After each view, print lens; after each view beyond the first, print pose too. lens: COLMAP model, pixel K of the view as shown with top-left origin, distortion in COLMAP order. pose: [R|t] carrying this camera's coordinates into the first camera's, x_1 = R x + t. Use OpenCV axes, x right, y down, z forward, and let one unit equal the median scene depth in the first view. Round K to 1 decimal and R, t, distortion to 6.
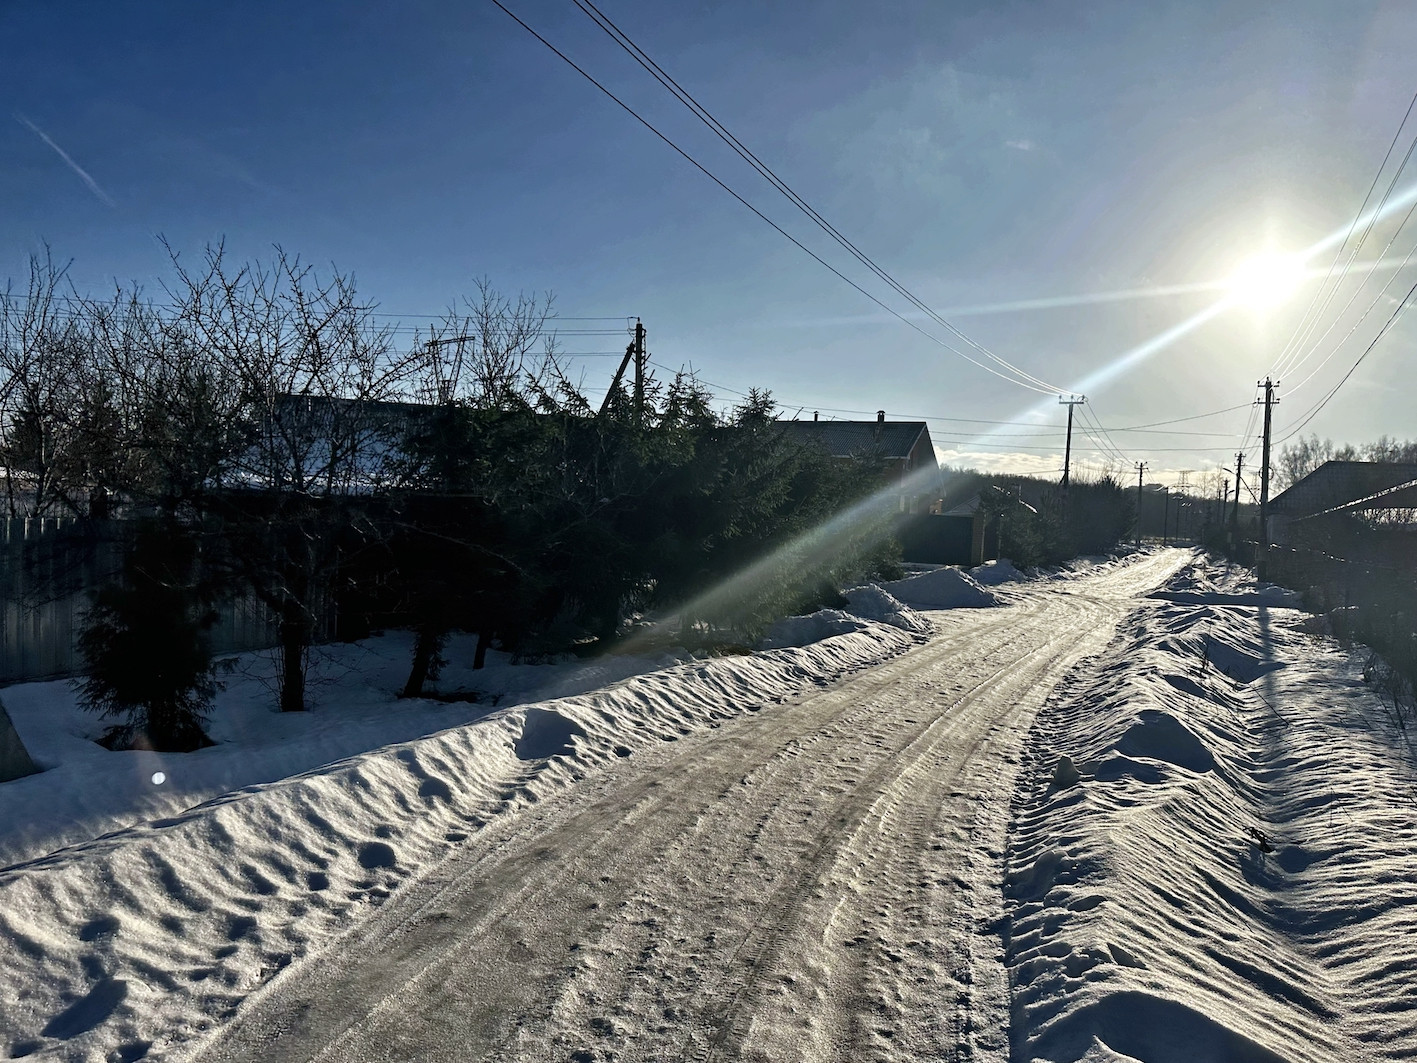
lens RADIAL K [[1038.4, 0, 714.2], [0, 1038.4, 505.9], [0, 0, 1]] dist [0.131721, -0.182769]
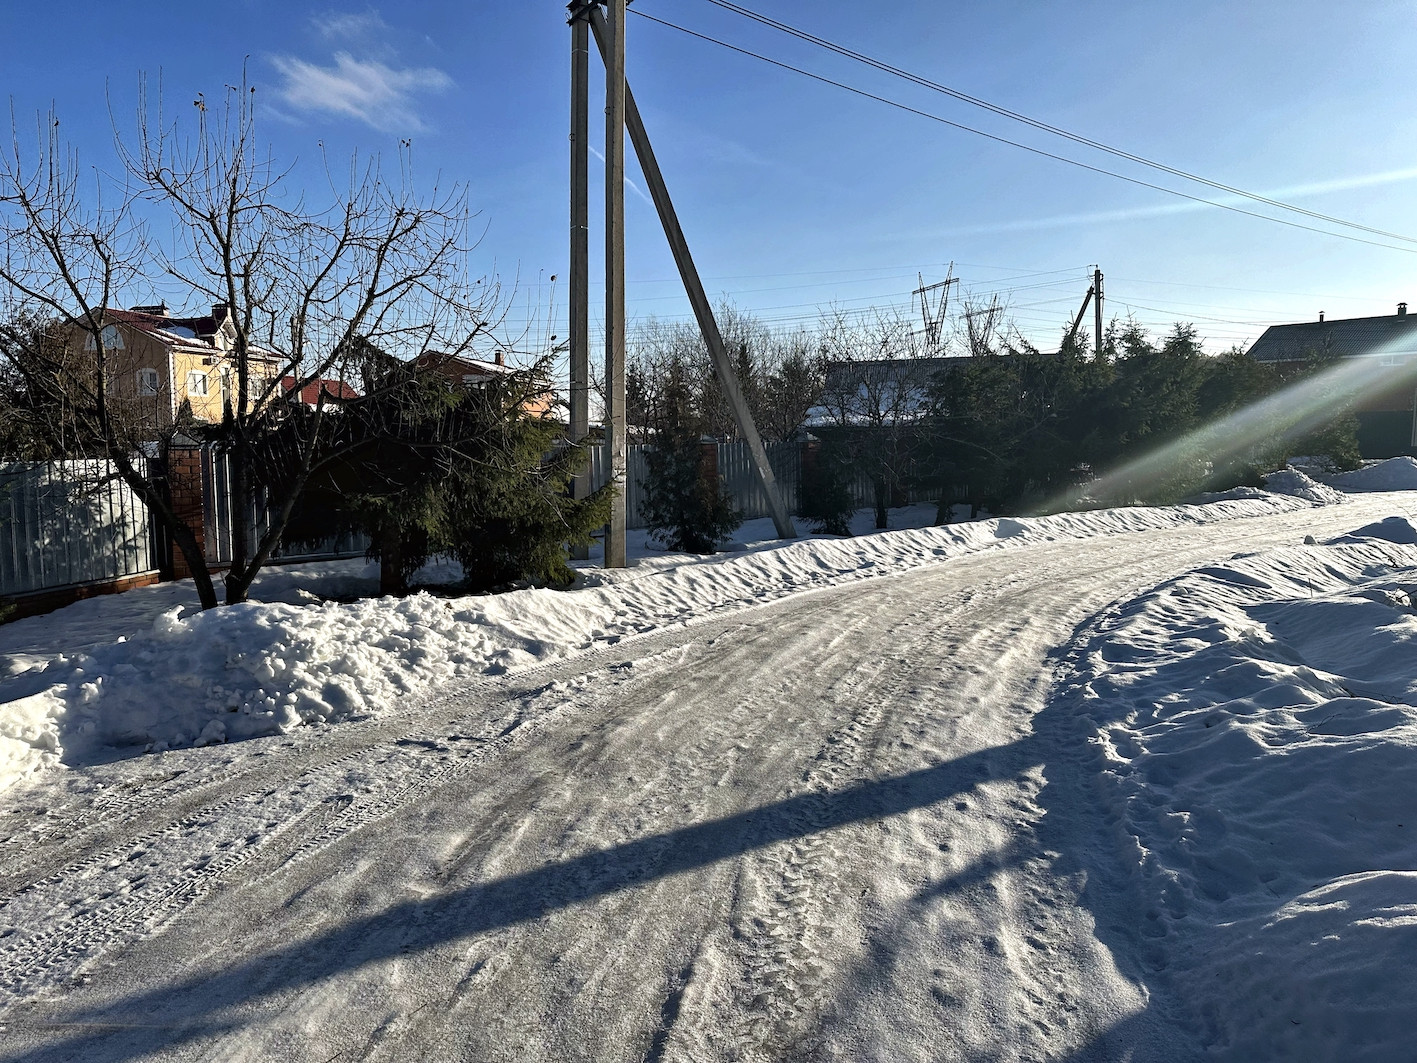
lens RADIAL K [[1038.4, 0, 714.2], [0, 1038.4, 505.9], [0, 0, 1]] dist [0.131721, -0.182769]
pose [[0.894781, -0.031963, -0.445360, 0.165610], [0.060164, 0.996969, 0.049325, 0.025953], [0.442434, -0.070930, 0.893992, -0.757450]]
